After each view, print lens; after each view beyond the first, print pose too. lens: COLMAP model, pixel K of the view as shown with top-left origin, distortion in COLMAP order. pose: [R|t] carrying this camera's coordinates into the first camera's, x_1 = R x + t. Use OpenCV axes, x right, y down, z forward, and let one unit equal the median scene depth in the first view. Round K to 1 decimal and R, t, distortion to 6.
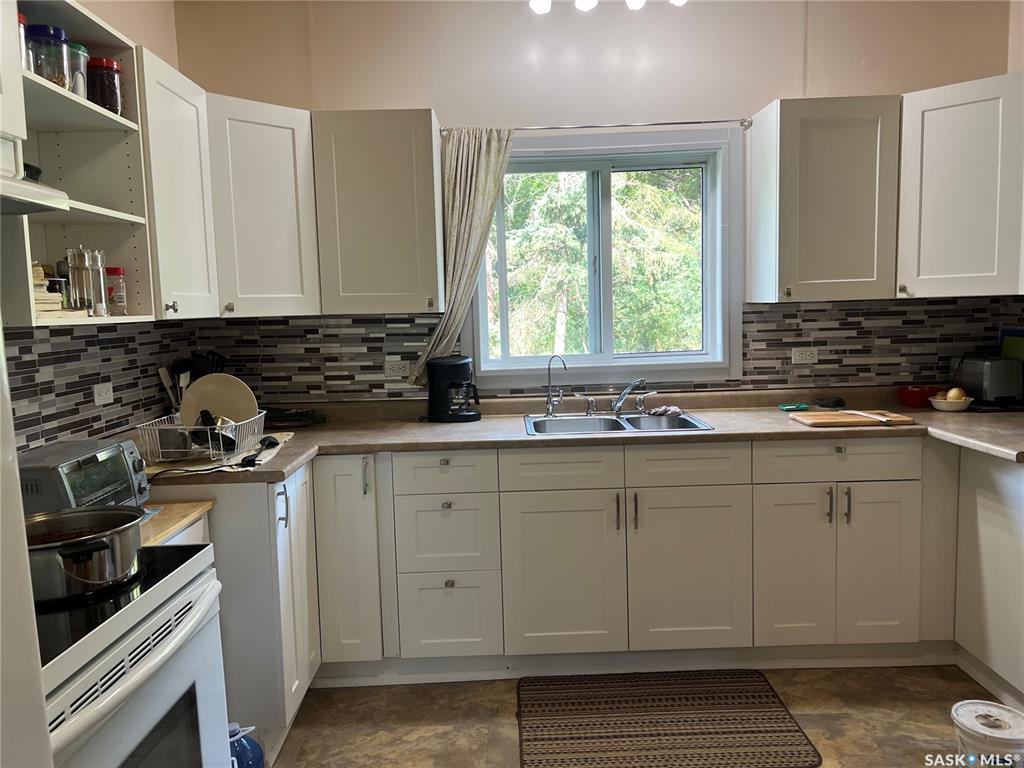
lens RADIAL K [[767.0, 0, 506.3], [0, 767.0, 383.7], [0, 0, 1]] dist [0.057159, -0.060801]
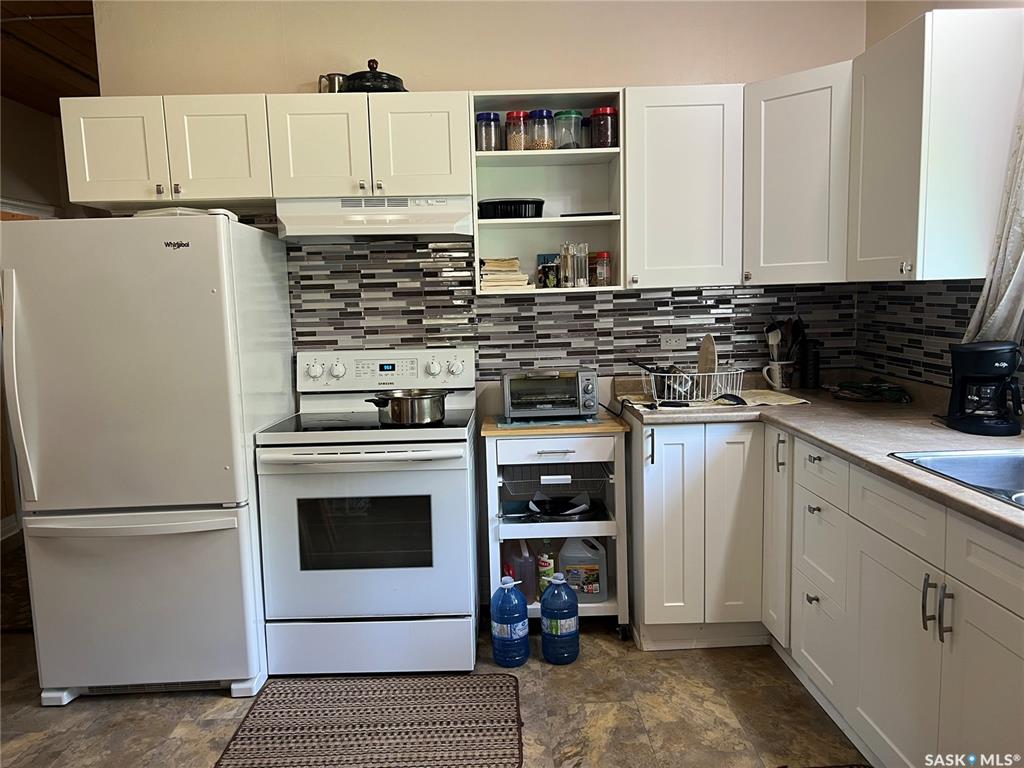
lens RADIAL K [[767.0, 0, 496.1], [0, 767.0, 380.6], [0, 0, 1]] dist [0.057159, -0.060801]
pose [[0.020035, 0.147311, -0.988887, 0.714480], [-0.069765, 0.986881, 0.145599, -0.082501], [0.997362, 0.066073, 0.030049, 0.578589]]
